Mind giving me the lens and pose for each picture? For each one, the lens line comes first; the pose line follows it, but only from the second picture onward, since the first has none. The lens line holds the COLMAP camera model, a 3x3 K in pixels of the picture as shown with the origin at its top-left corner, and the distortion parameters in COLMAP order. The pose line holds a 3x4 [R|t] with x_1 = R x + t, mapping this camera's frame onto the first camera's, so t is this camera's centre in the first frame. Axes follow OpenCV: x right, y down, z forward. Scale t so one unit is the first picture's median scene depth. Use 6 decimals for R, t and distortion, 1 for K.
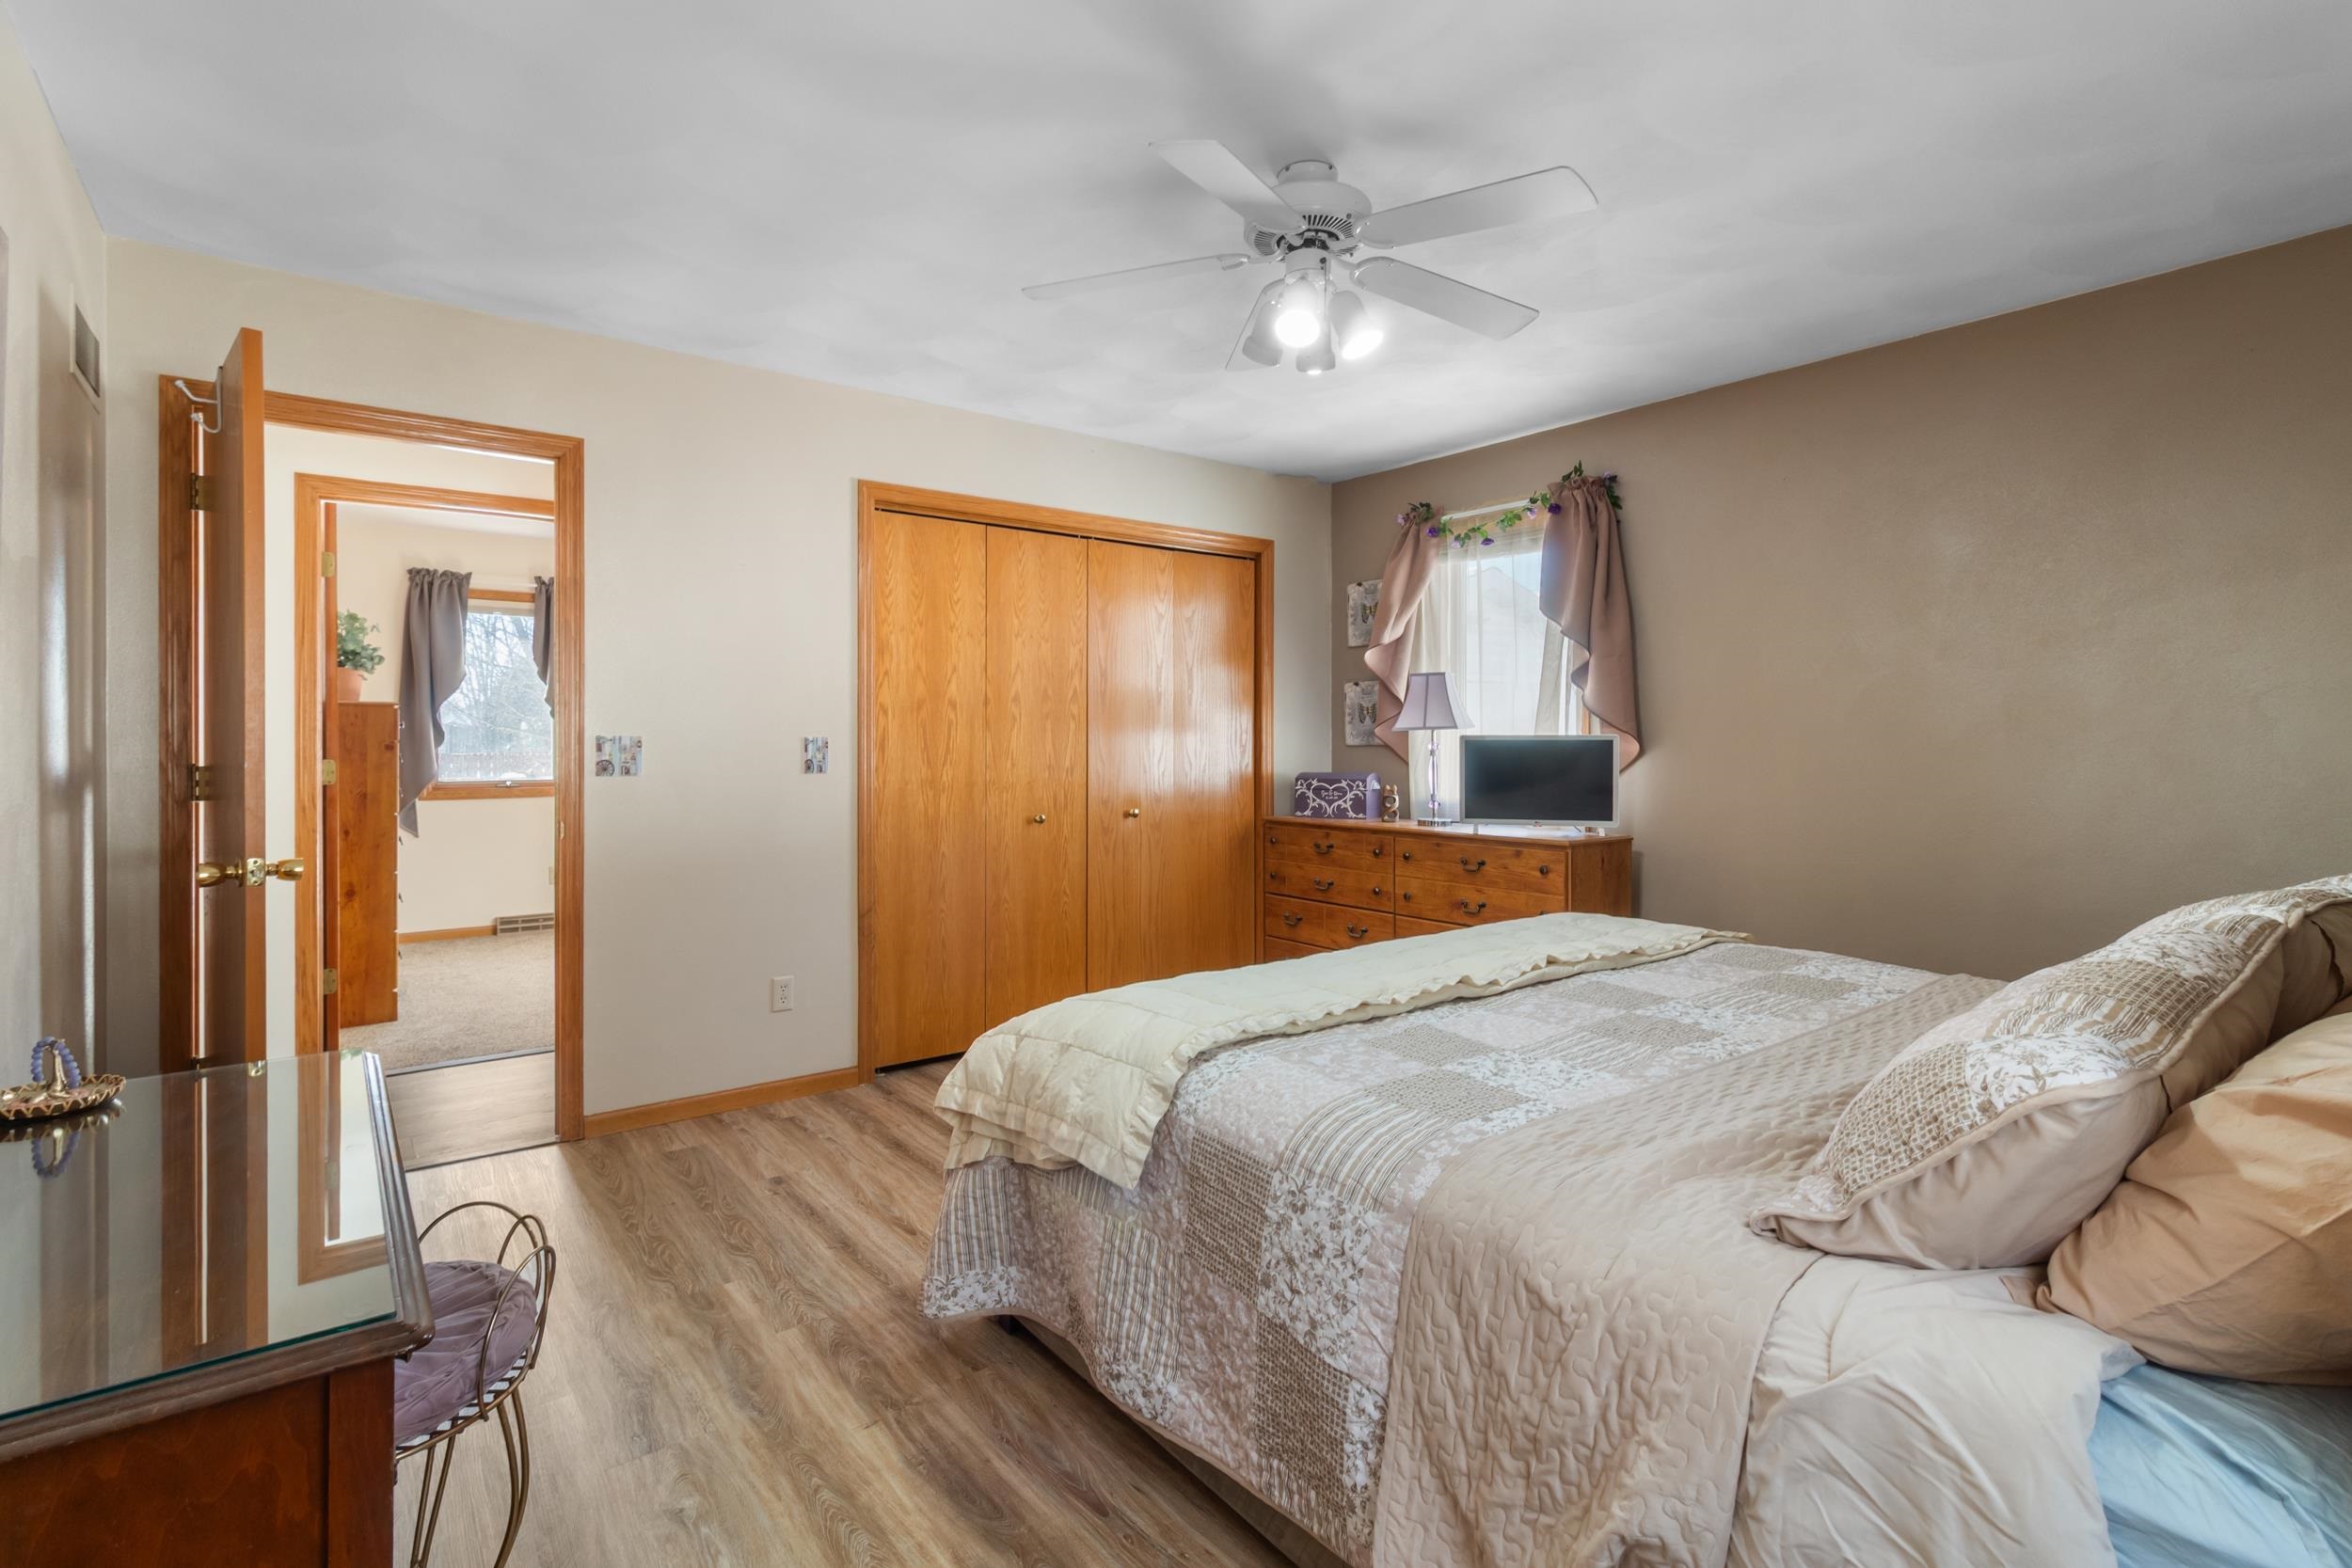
lens RADIAL K [[1117.8, 0, 1175.2], [0, 1117.8, 767.9], [0, 0, 1]] dist [0.001963, -0.000052]
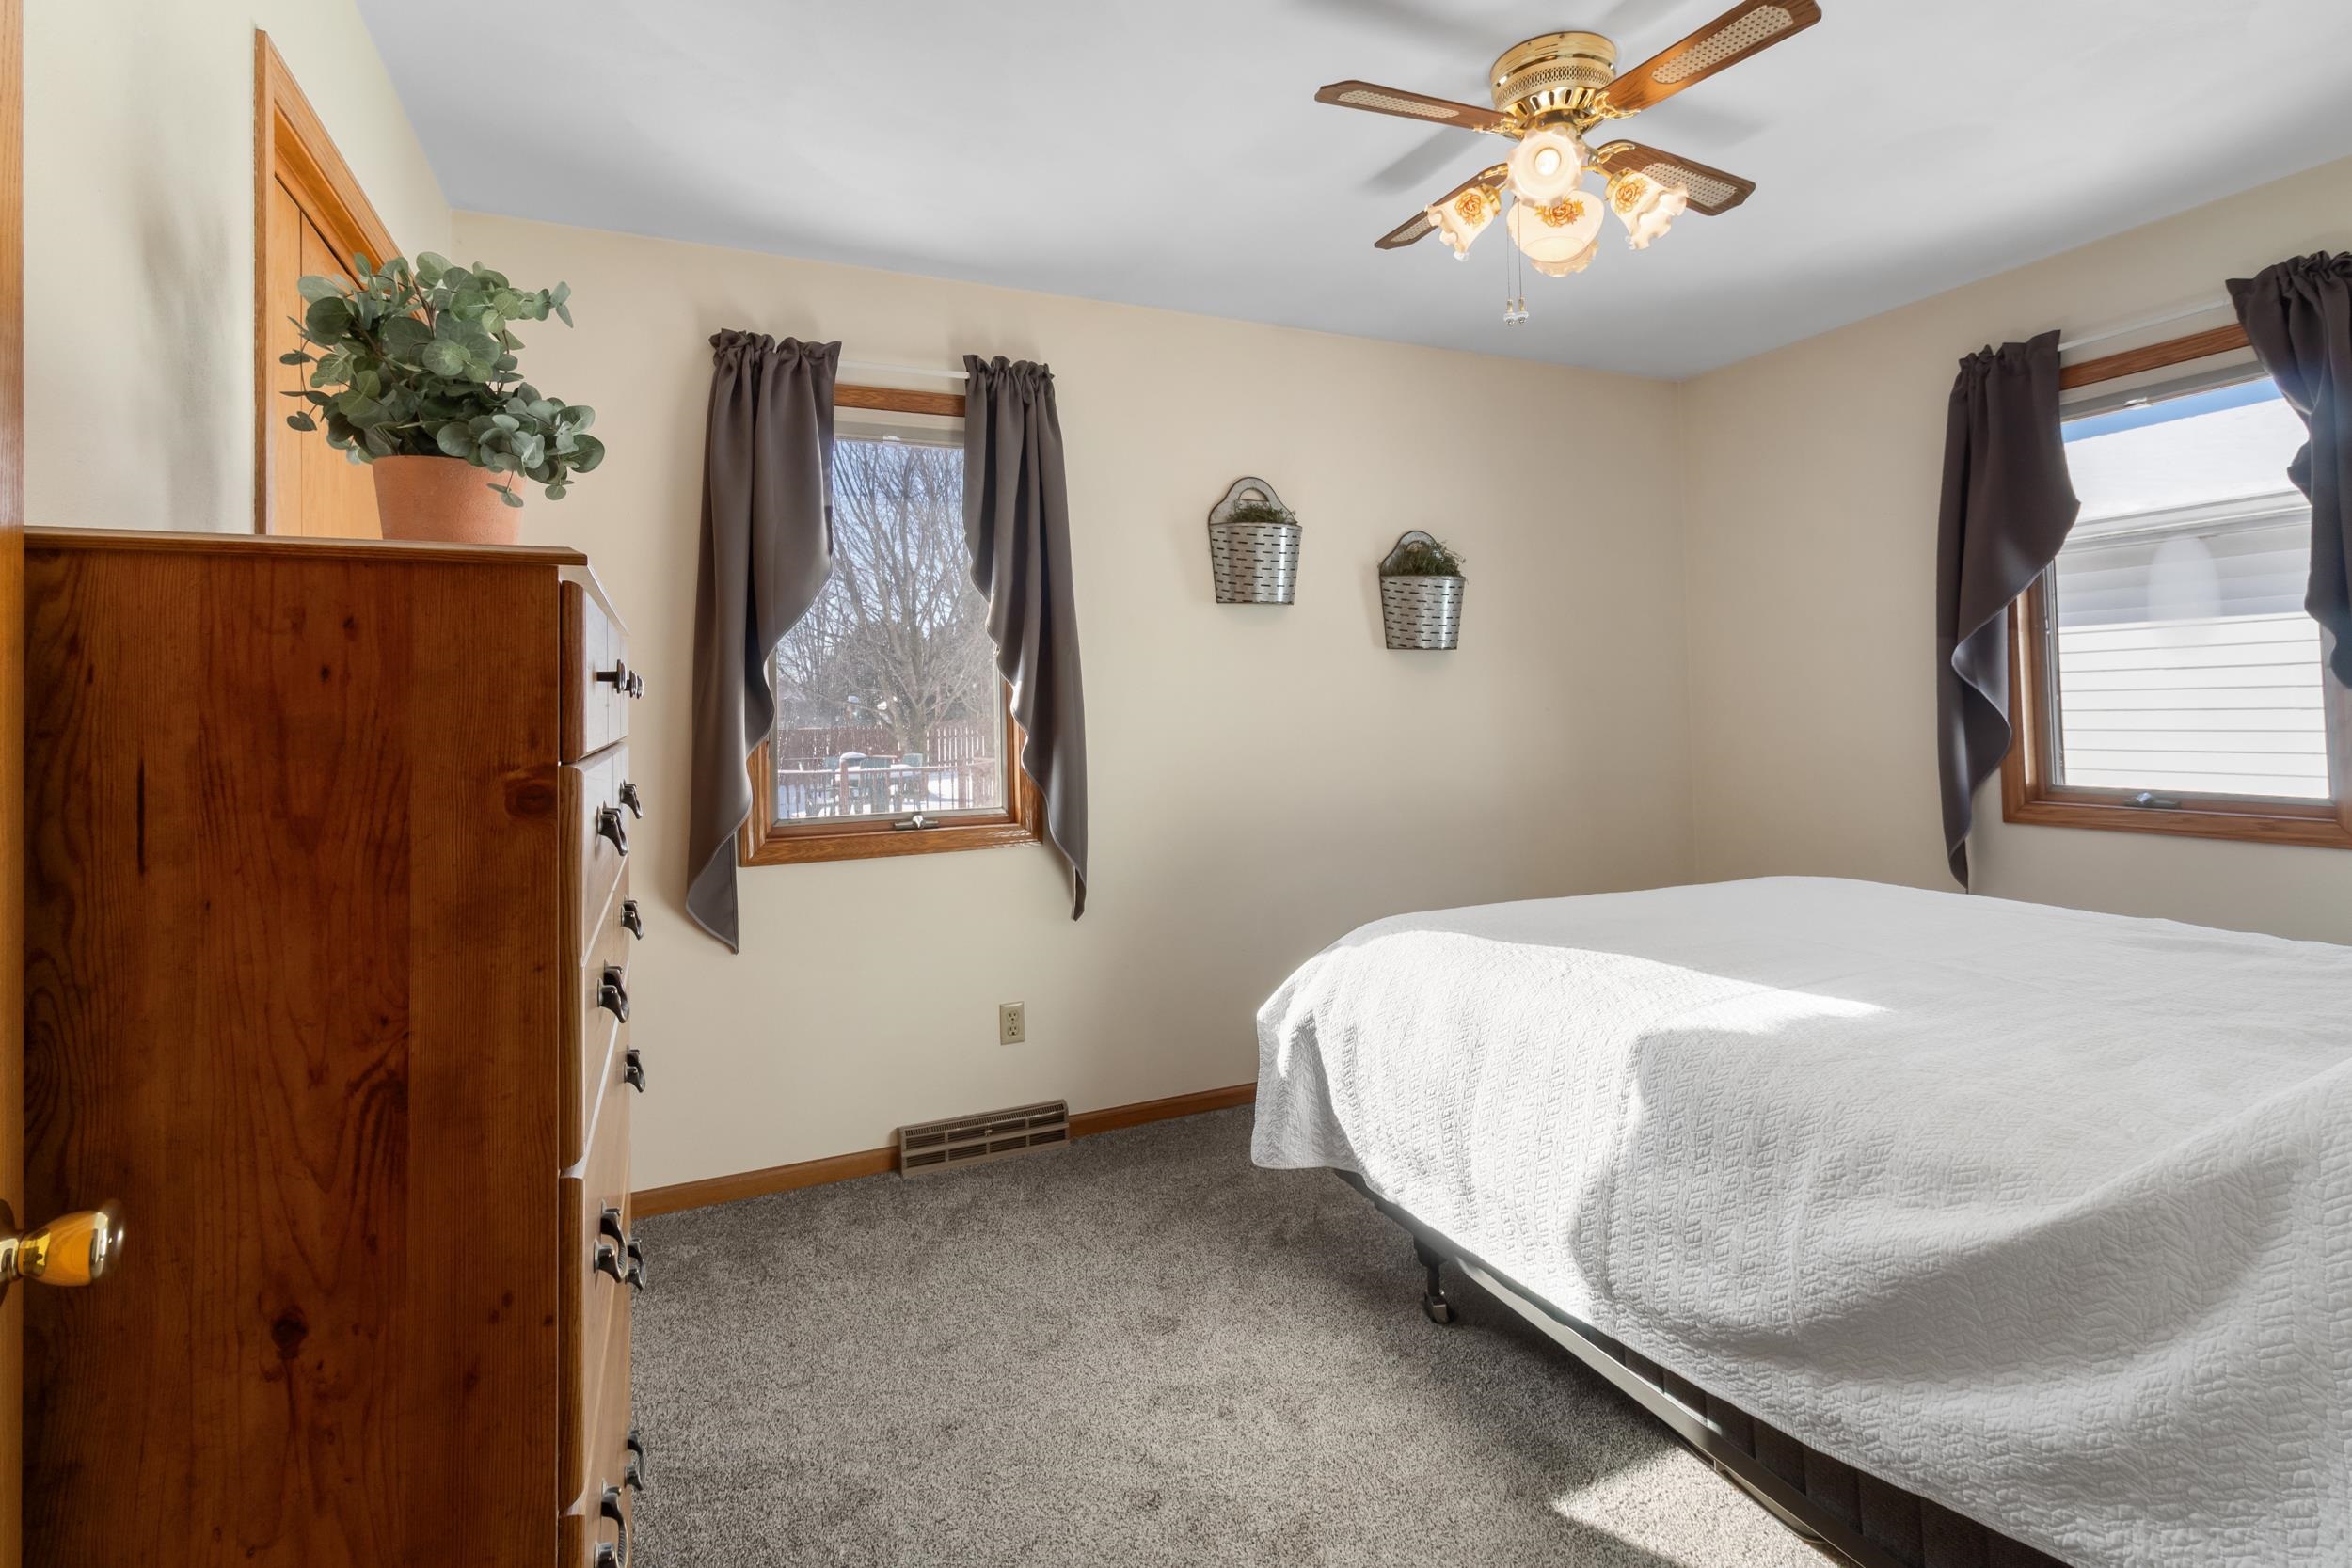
lens RADIAL K [[1117.8, 0, 1177.7], [0, 1117.8, 700.2], [0, 0, 1]] dist [0.001963, -0.000052]
pose [[0.971575, -0.024338, -0.235478, -0.409731], [0.018133, 0.999430, -0.028479, -0.019898], [0.236037, 0.023400, 0.971462, 0.622248]]
